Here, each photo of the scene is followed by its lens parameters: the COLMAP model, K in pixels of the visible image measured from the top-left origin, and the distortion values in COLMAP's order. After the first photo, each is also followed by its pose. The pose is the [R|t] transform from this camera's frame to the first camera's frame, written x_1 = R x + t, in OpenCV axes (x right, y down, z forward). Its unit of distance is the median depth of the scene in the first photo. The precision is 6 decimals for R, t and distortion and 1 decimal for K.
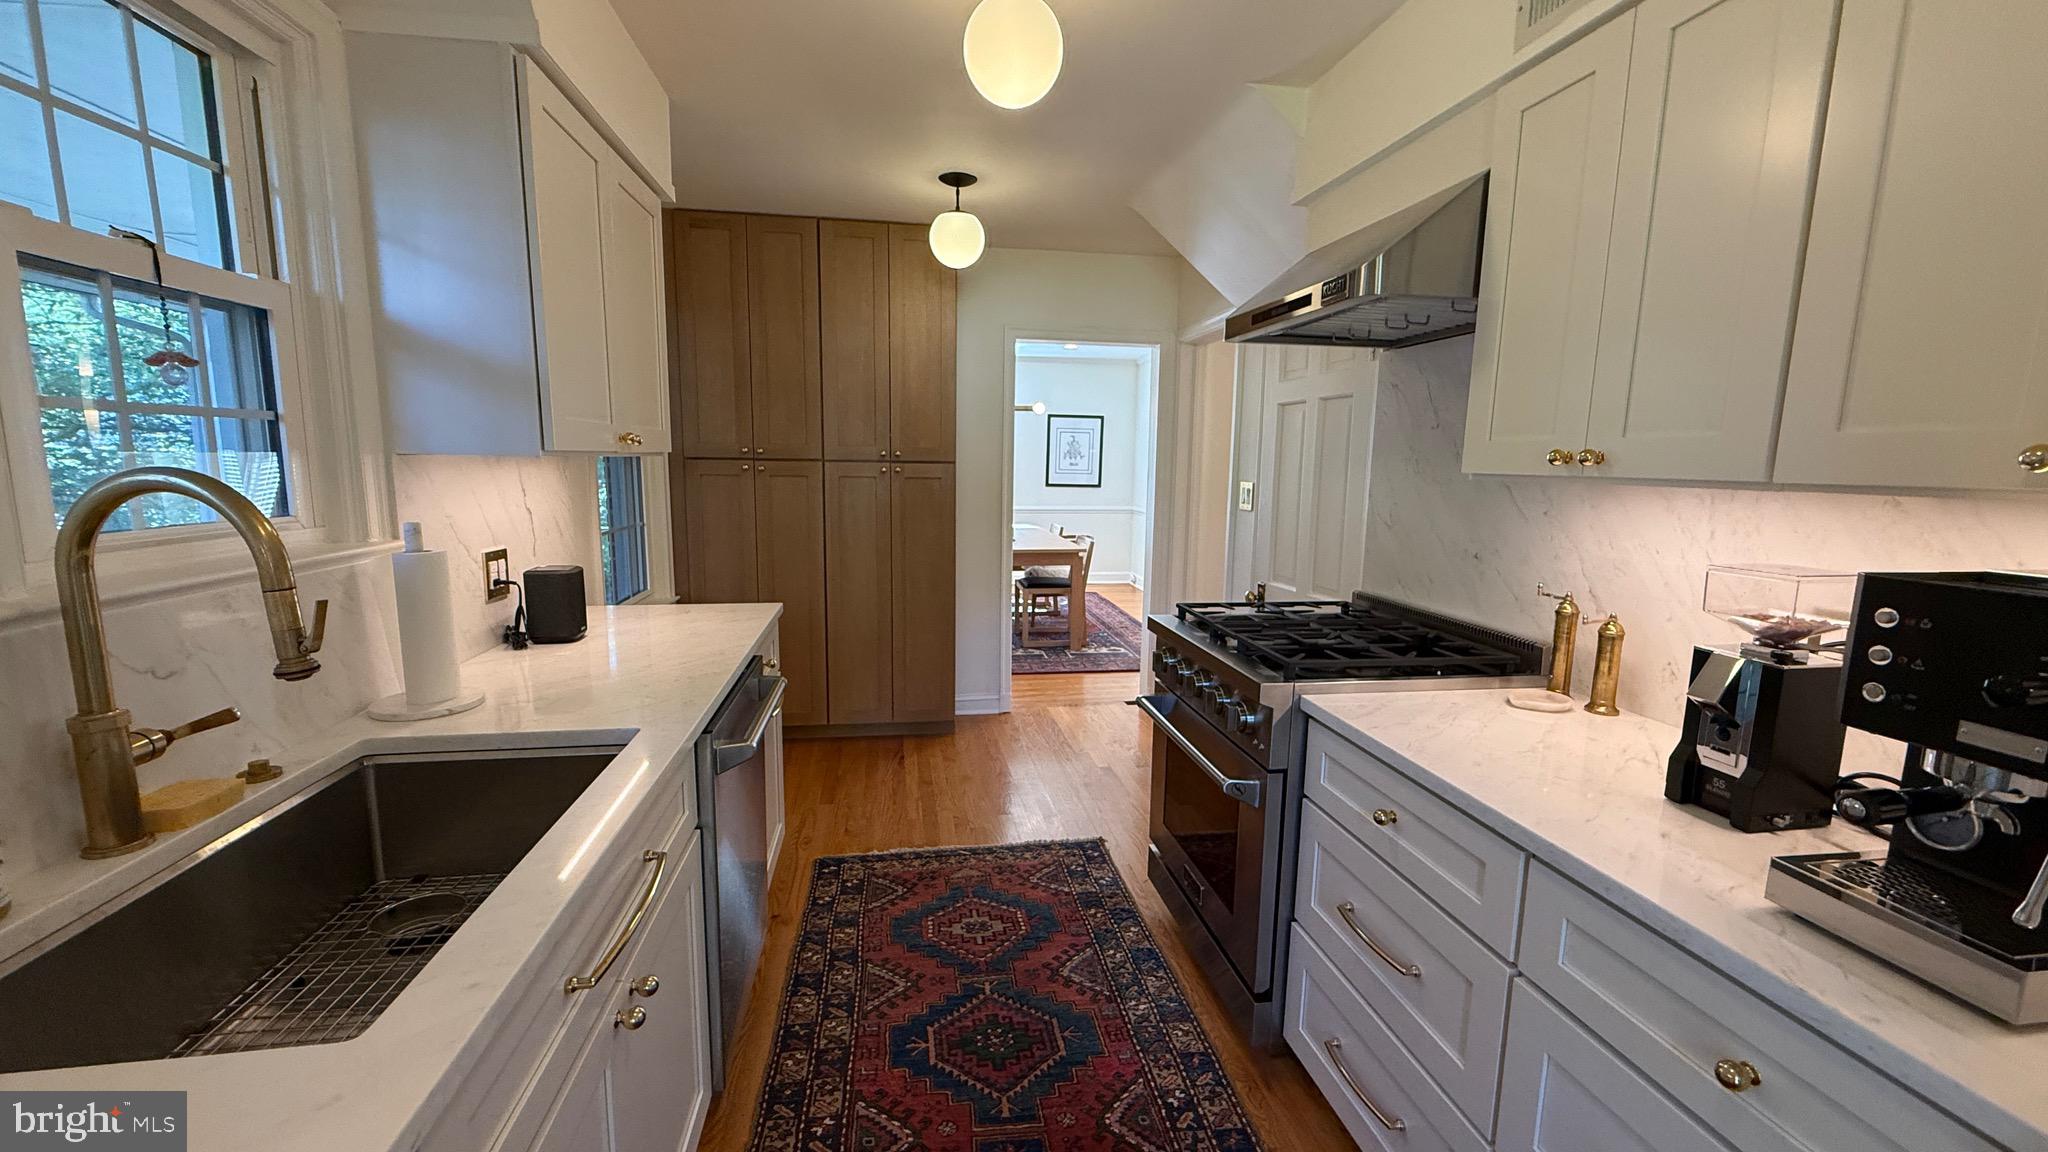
lens RADIAL K [[810.8, 0, 1020.9], [0, 810.8, 578.1], [0, 0, 1]] dist [0.000786, 0.000017]
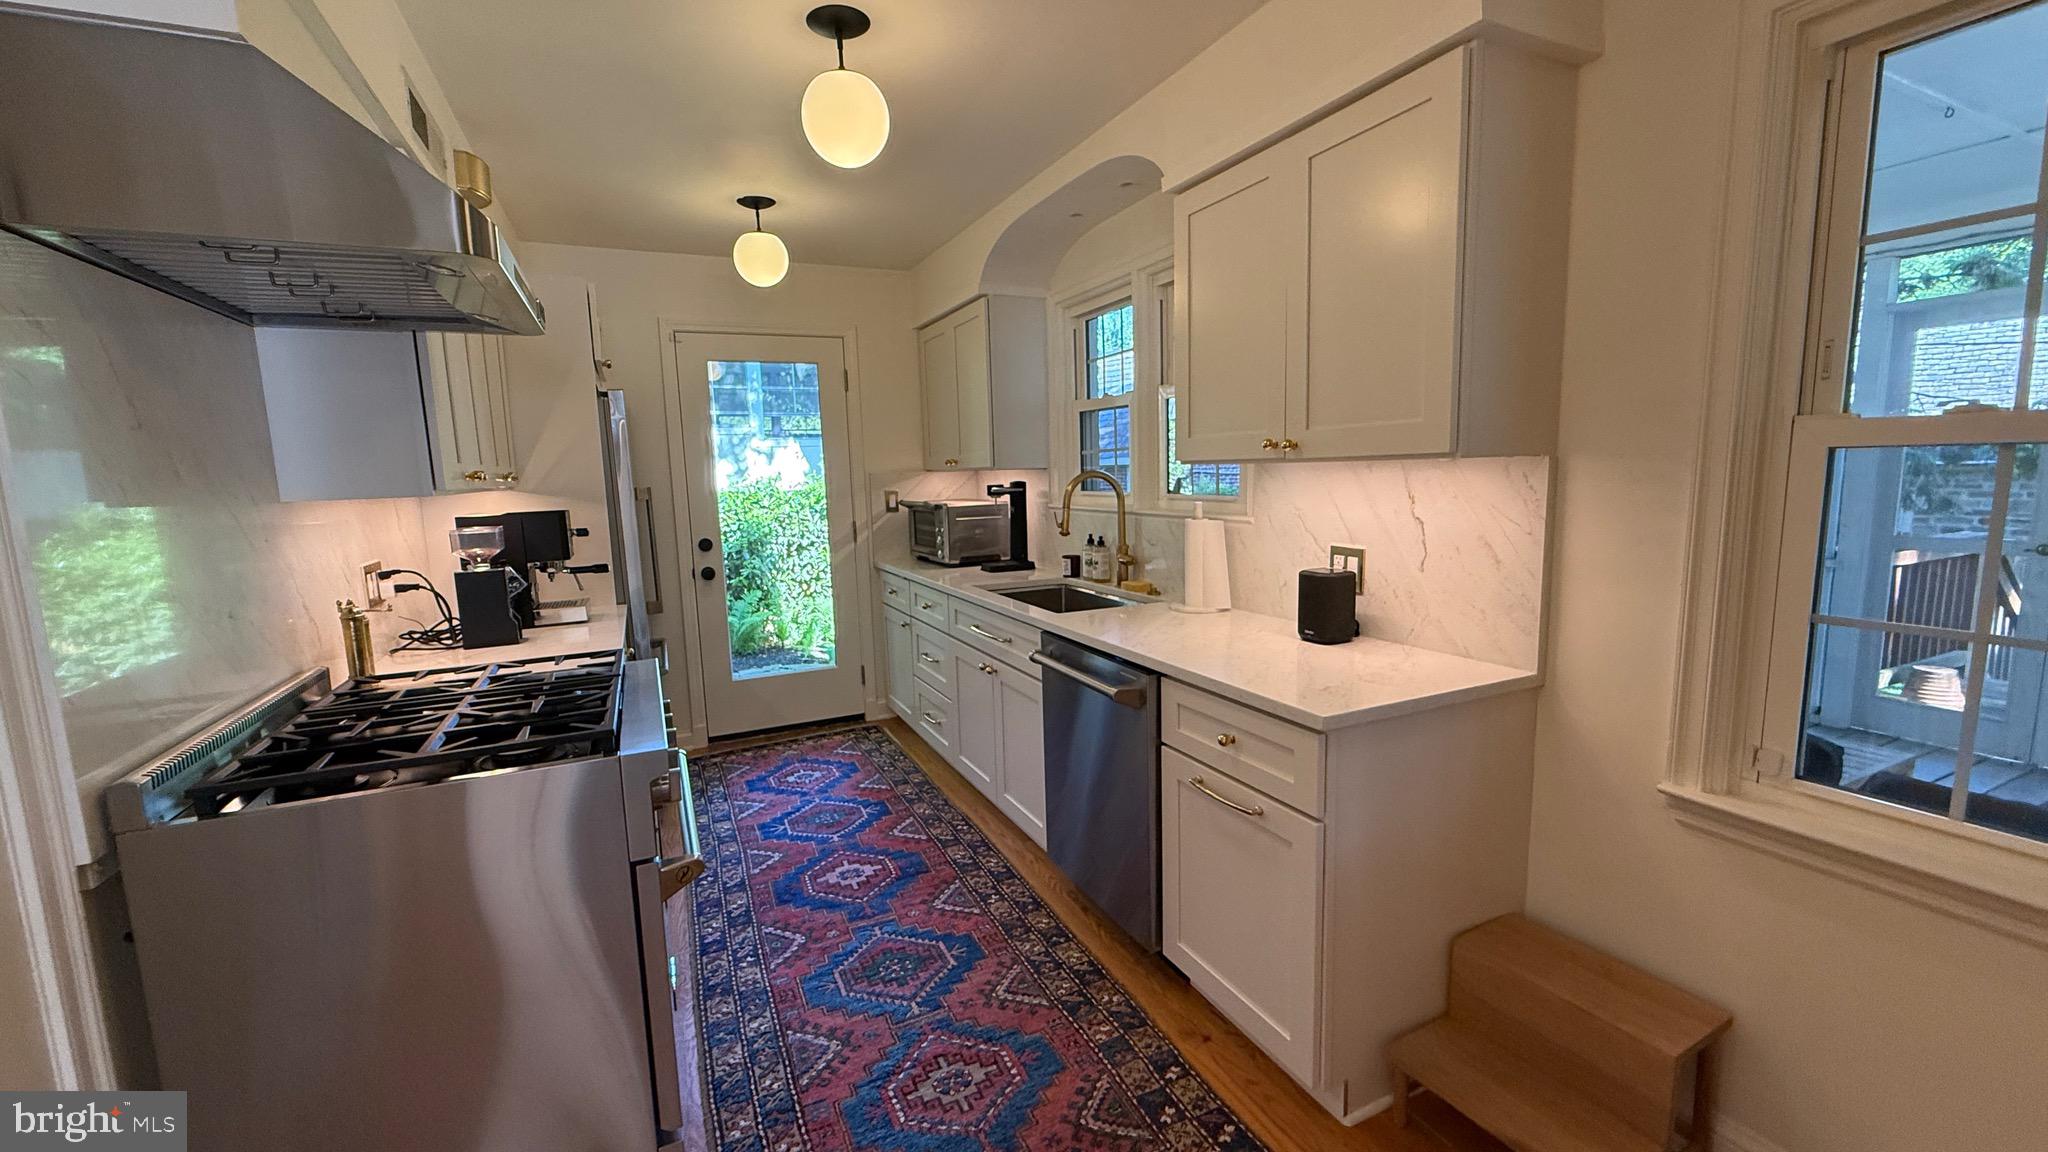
lens RADIAL K [[810.8, 0, 1019.9], [0, 810.8, 578.2], [0, 0, 1]] dist [0.000786, 0.000017]
pose [[-0.961378, 0.047400, -0.271118, 0.081413], [-0.027786, 0.963311, 0.266945, -0.271181], [0.273824, 0.264168, -0.924789, 1.879209]]
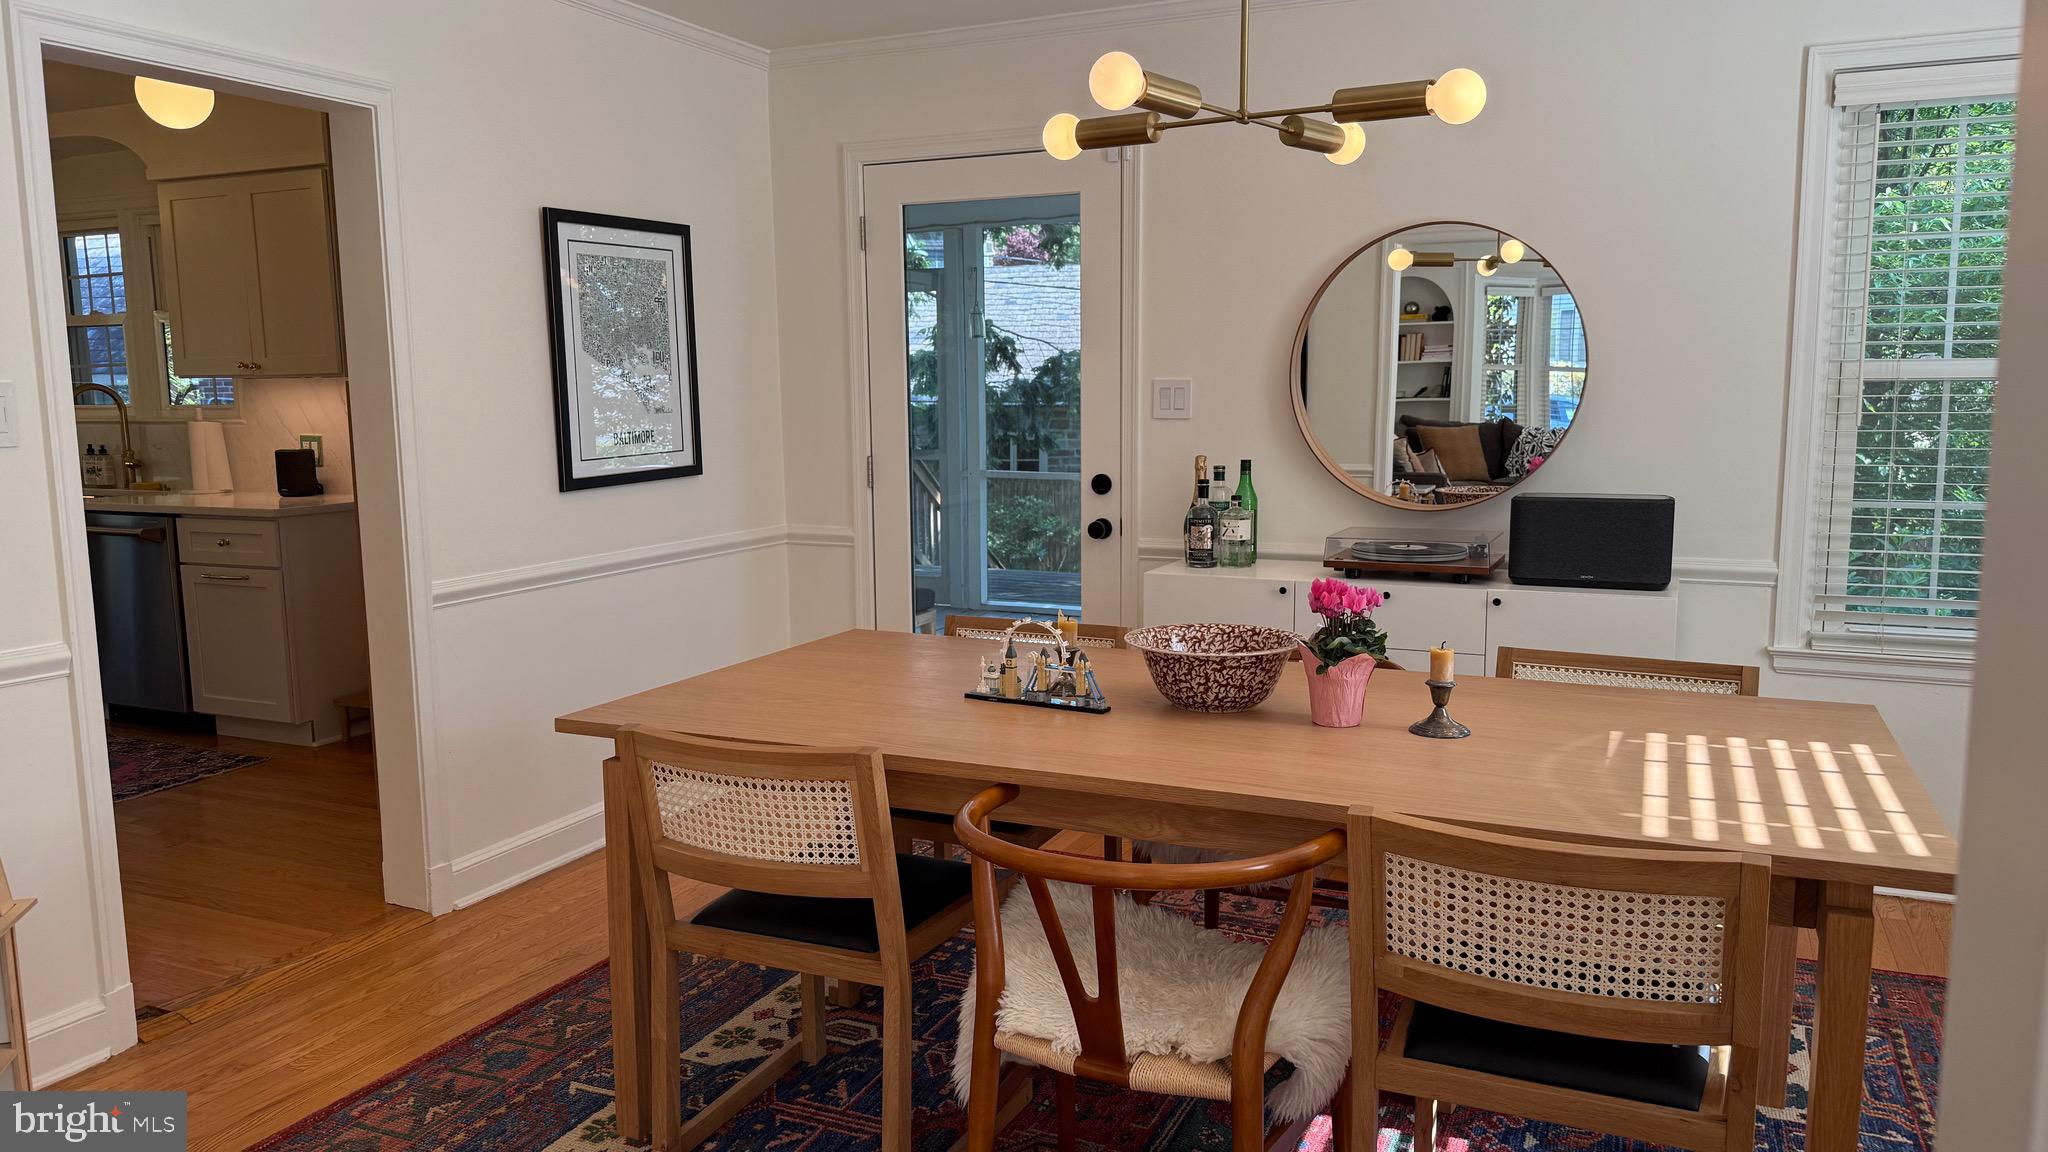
lens RADIAL K [[1428.0, 0, 1024.5], [0, 1428.0, 576.2], [0, 0, 1]] dist [0.057770, -0.079084]
pose [[-0.546852, 0.102133, -0.830976, 1.039338], [-0.118686, 0.973051, 0.197701, -0.506316], [0.828774, 0.206738, -0.519993, 3.786192]]
